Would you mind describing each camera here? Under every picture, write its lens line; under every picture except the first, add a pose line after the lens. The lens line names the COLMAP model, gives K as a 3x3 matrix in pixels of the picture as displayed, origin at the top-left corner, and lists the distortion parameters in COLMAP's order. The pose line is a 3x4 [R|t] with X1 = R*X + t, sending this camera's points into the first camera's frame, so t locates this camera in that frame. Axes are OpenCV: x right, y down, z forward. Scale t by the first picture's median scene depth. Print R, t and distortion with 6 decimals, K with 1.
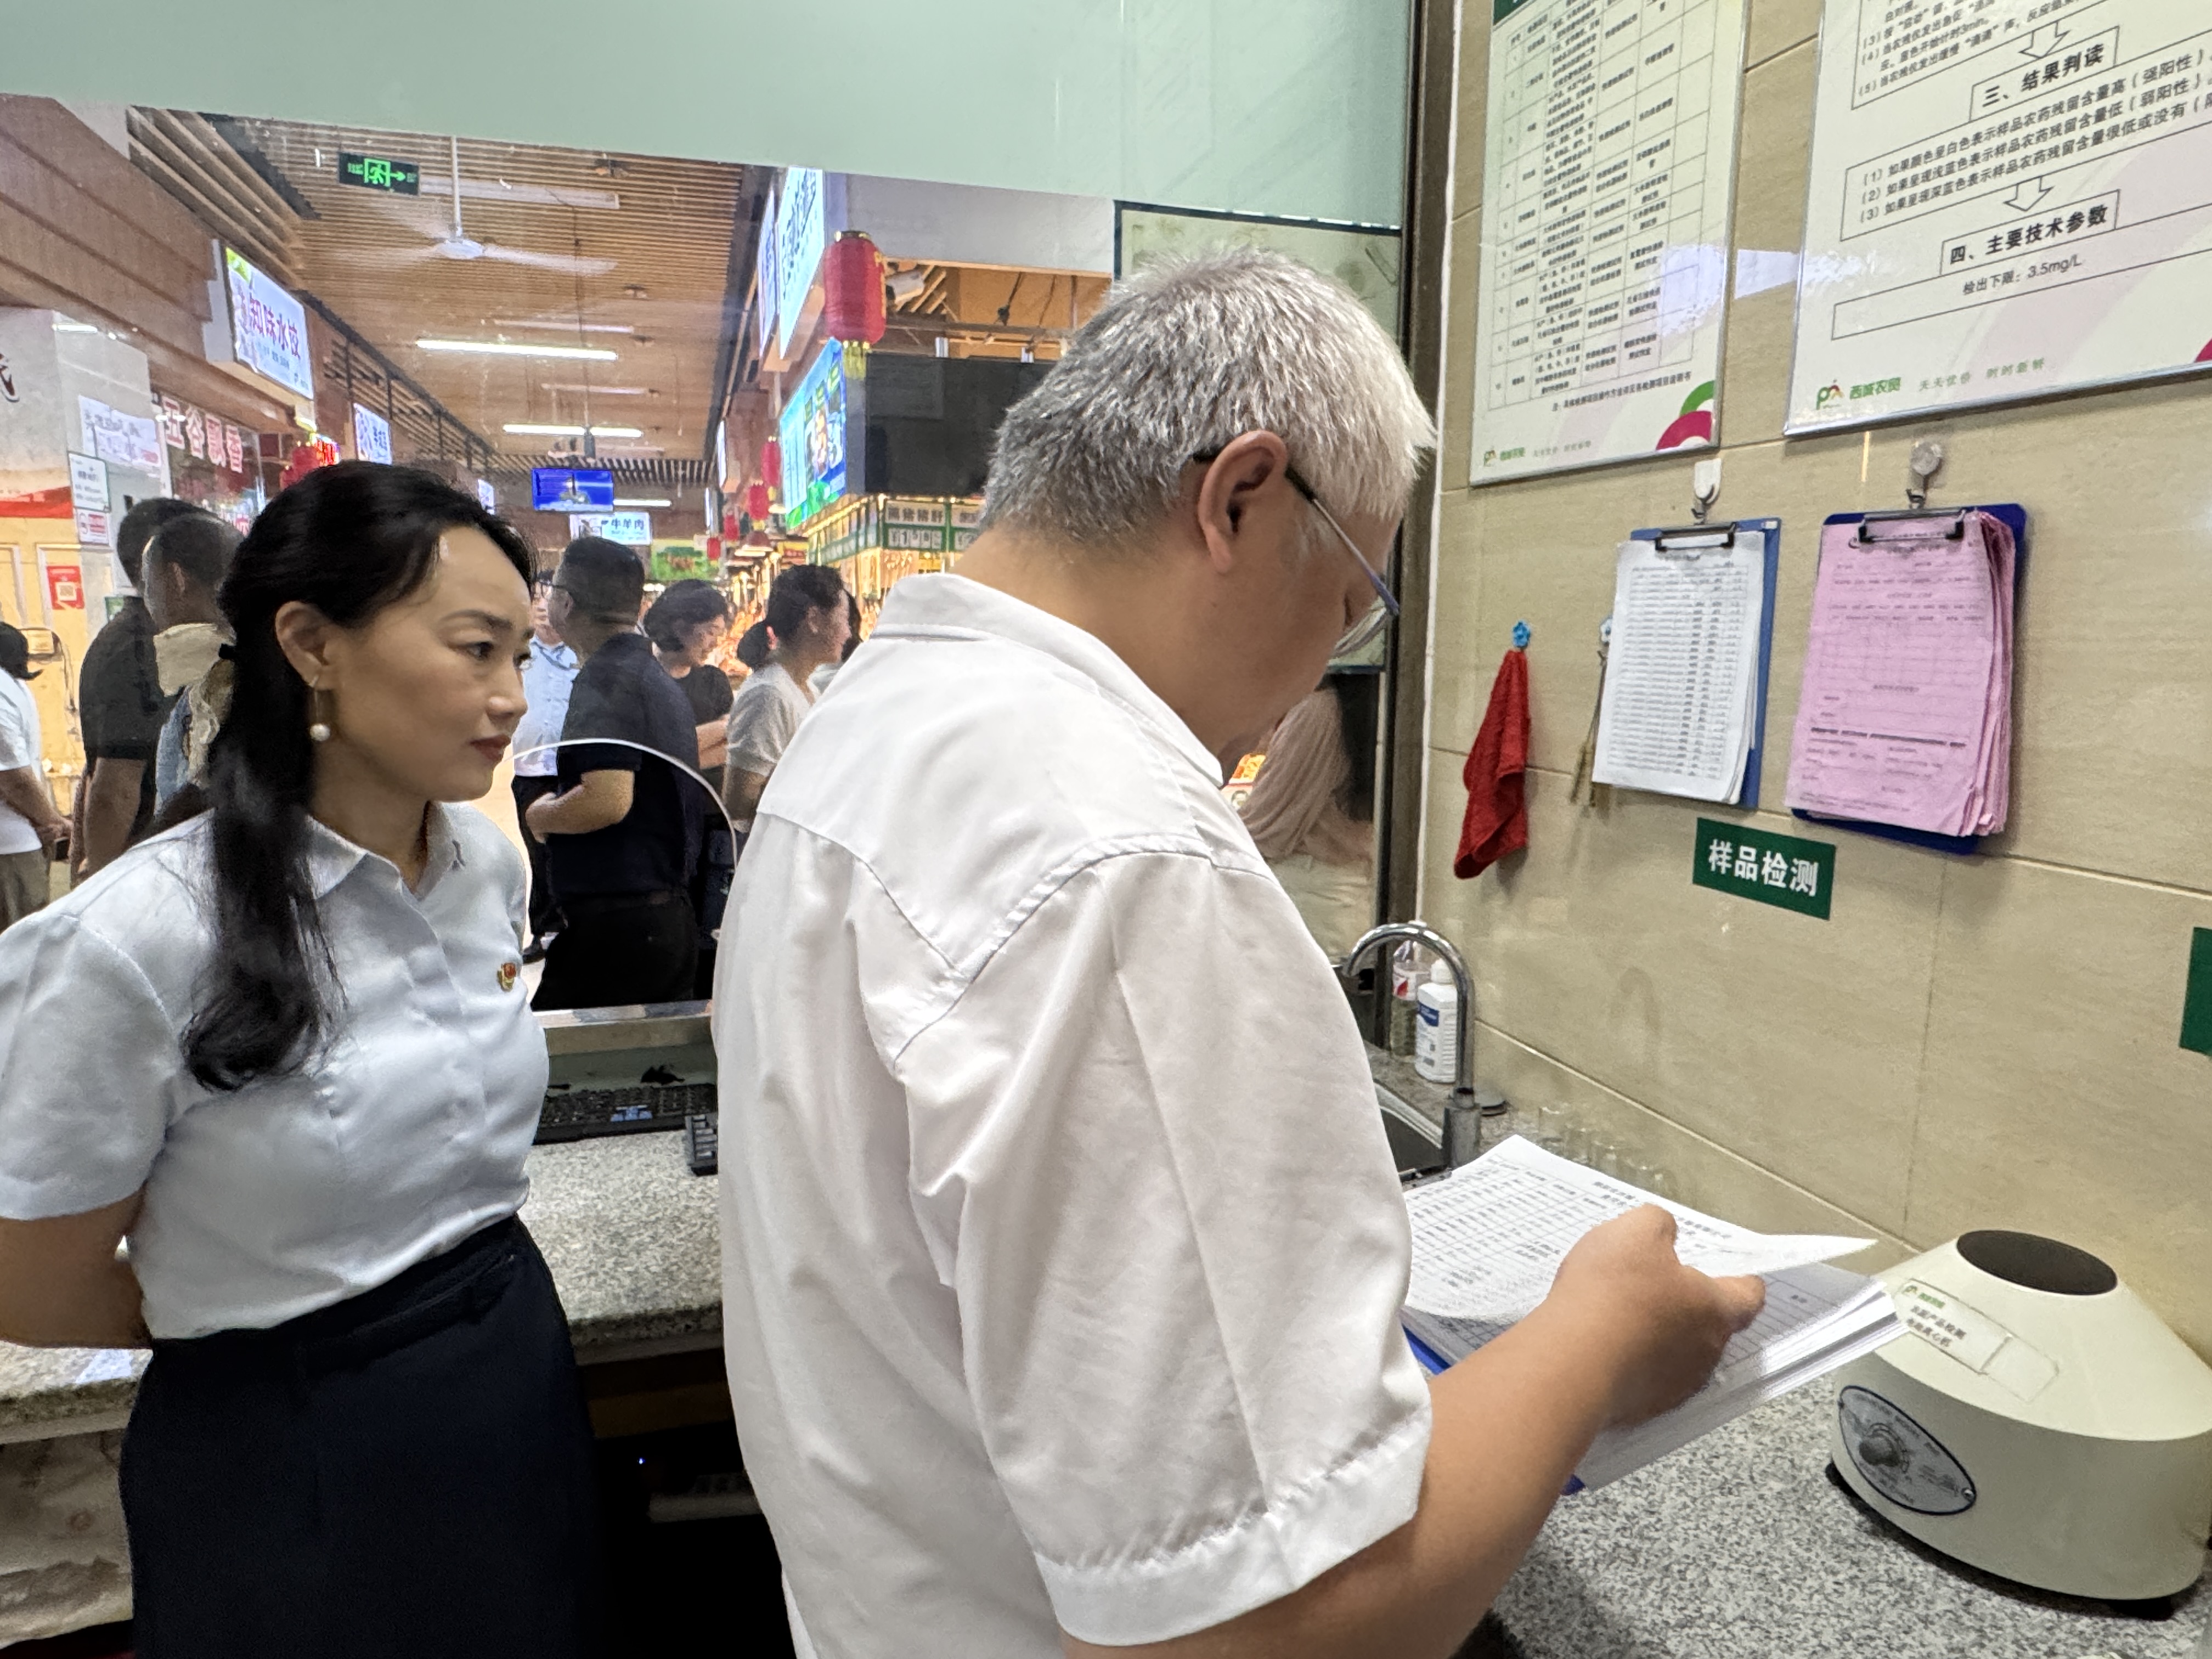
lens RADIAL K [[1323.5, 0, 1099.7], [0, 1323.5, 824.5], [0, 0, 1]] dist [0.005310, -0.005639]
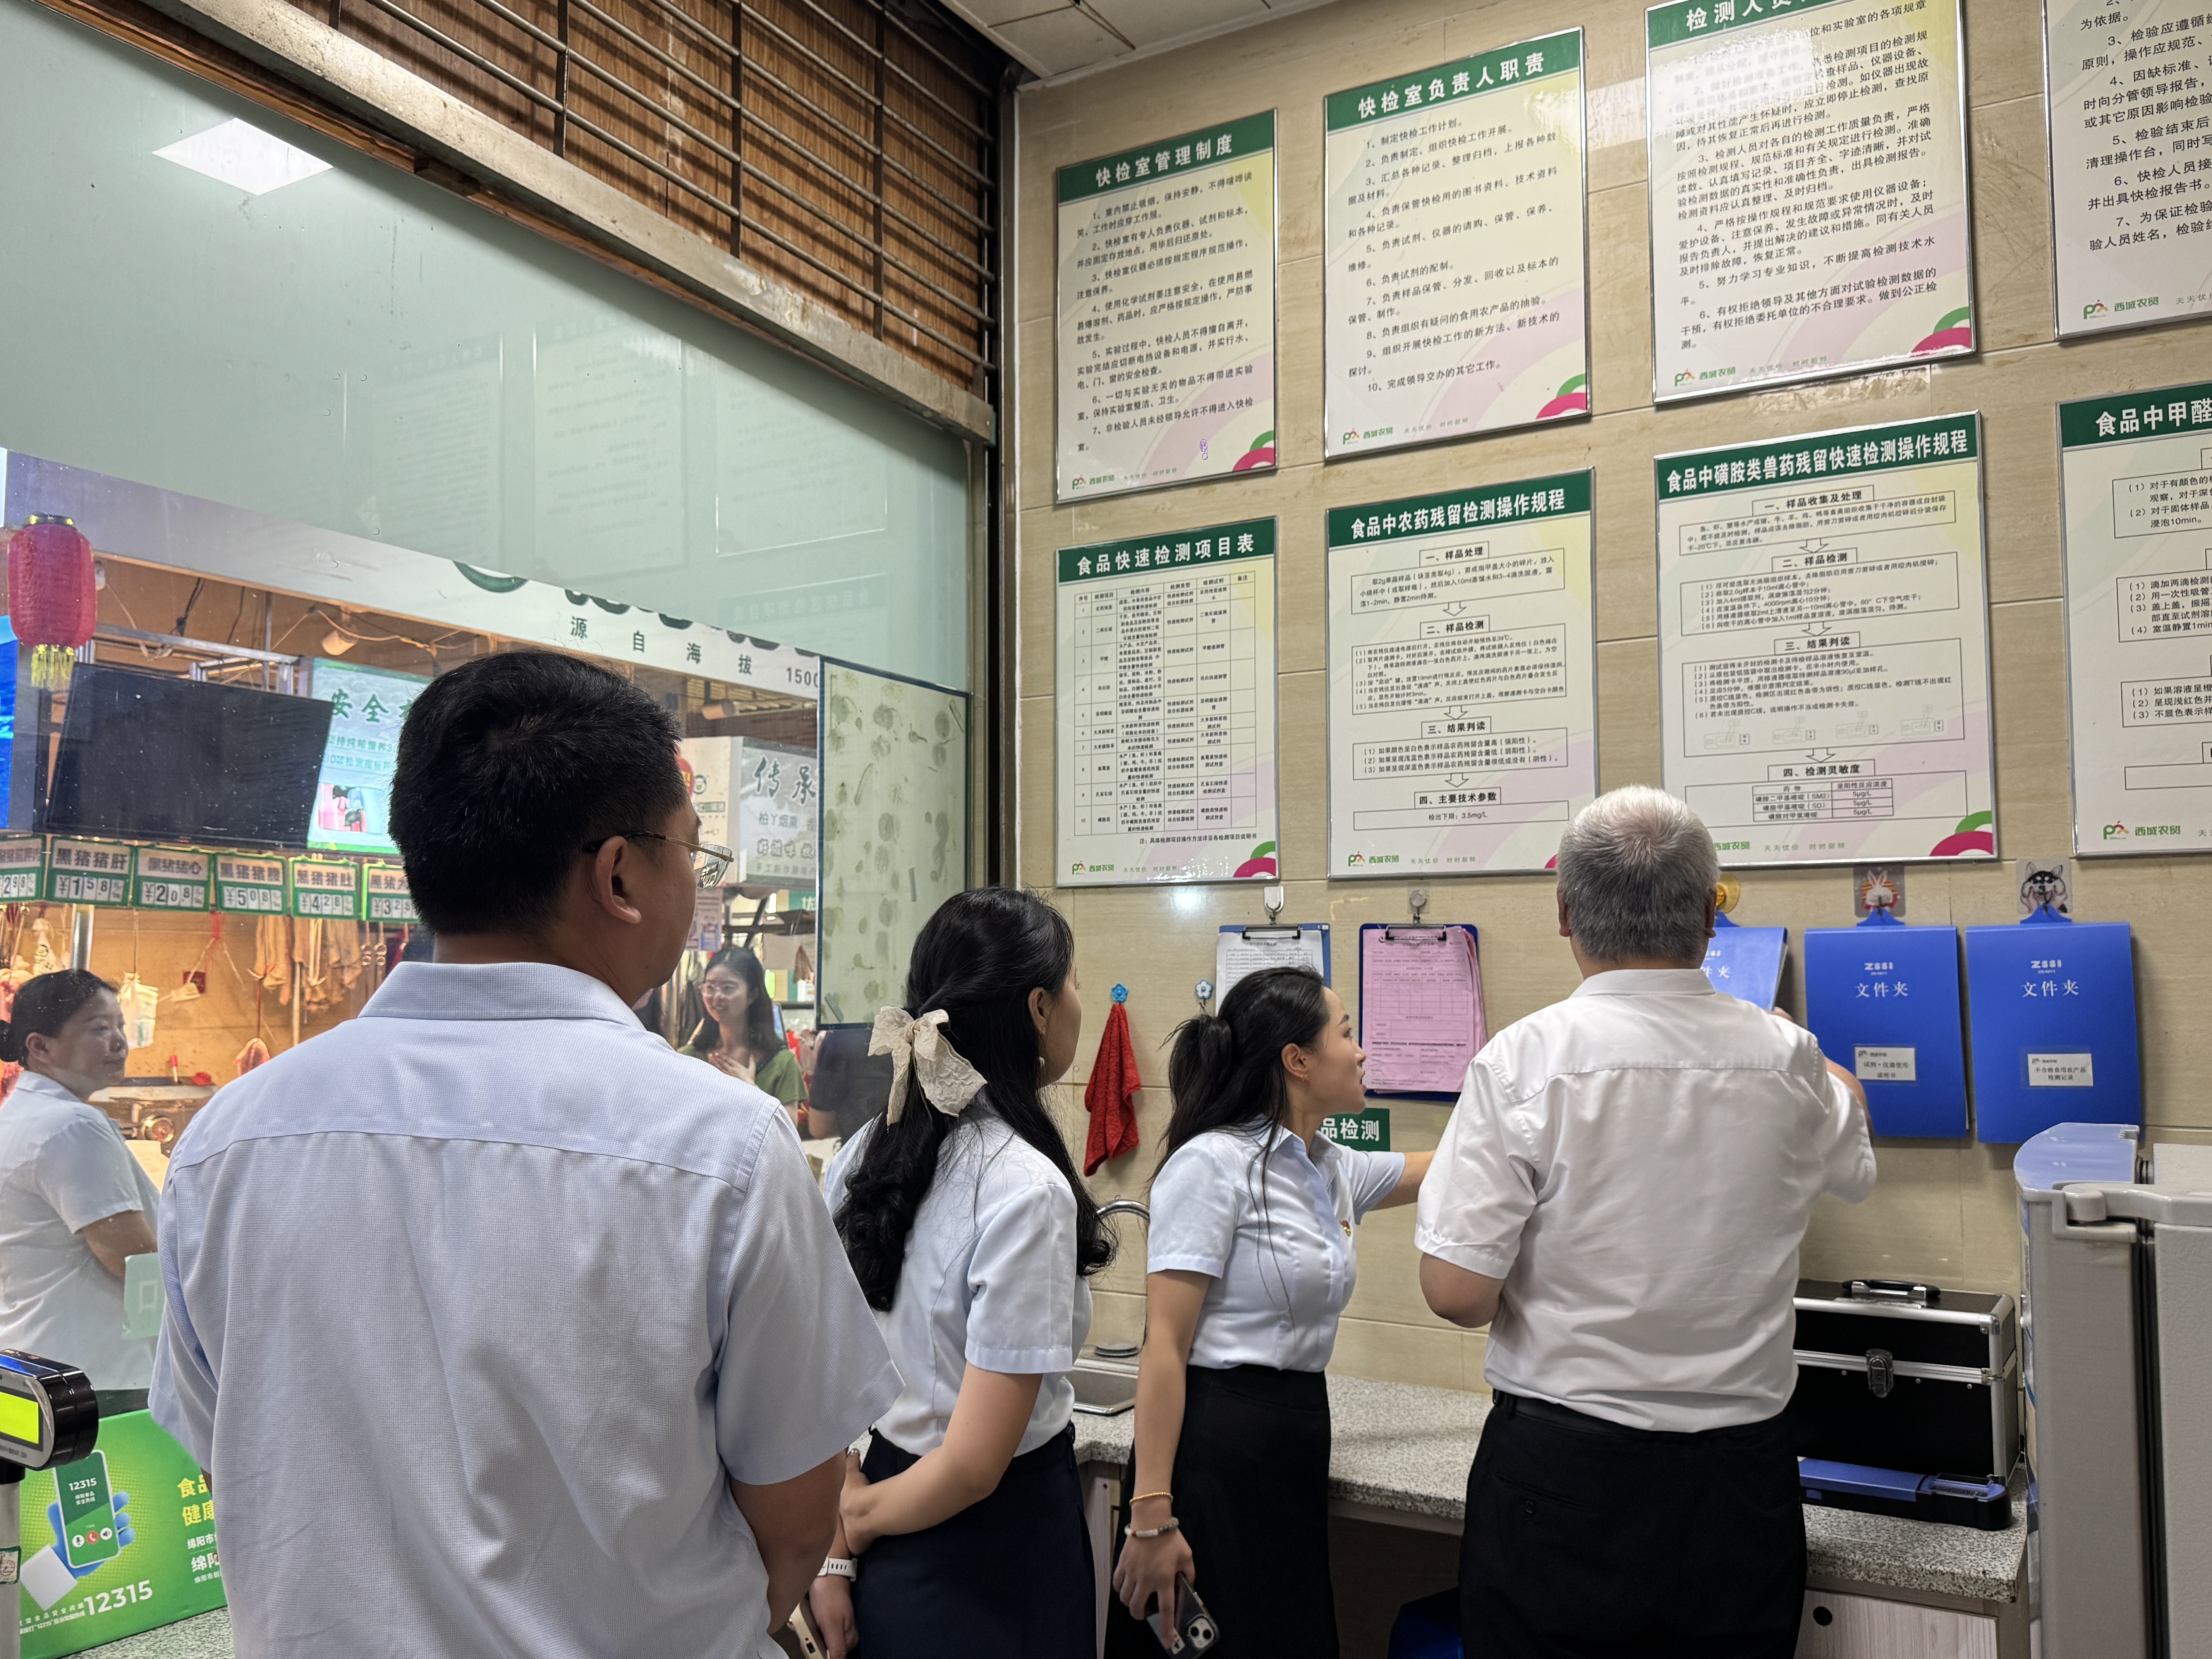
lens RADIAL K [[1736.6, 0, 1109.2], [0, 1736.6, 827.7], [0, 0, 1]] dist [0.058054, 0.000068]
pose [[0.720058, 0.055503, 0.691691, -1.412970], [0.113090, 0.974083, -0.195891, 0.066996], [-0.684637, 0.219276, 0.695119, -0.461111]]
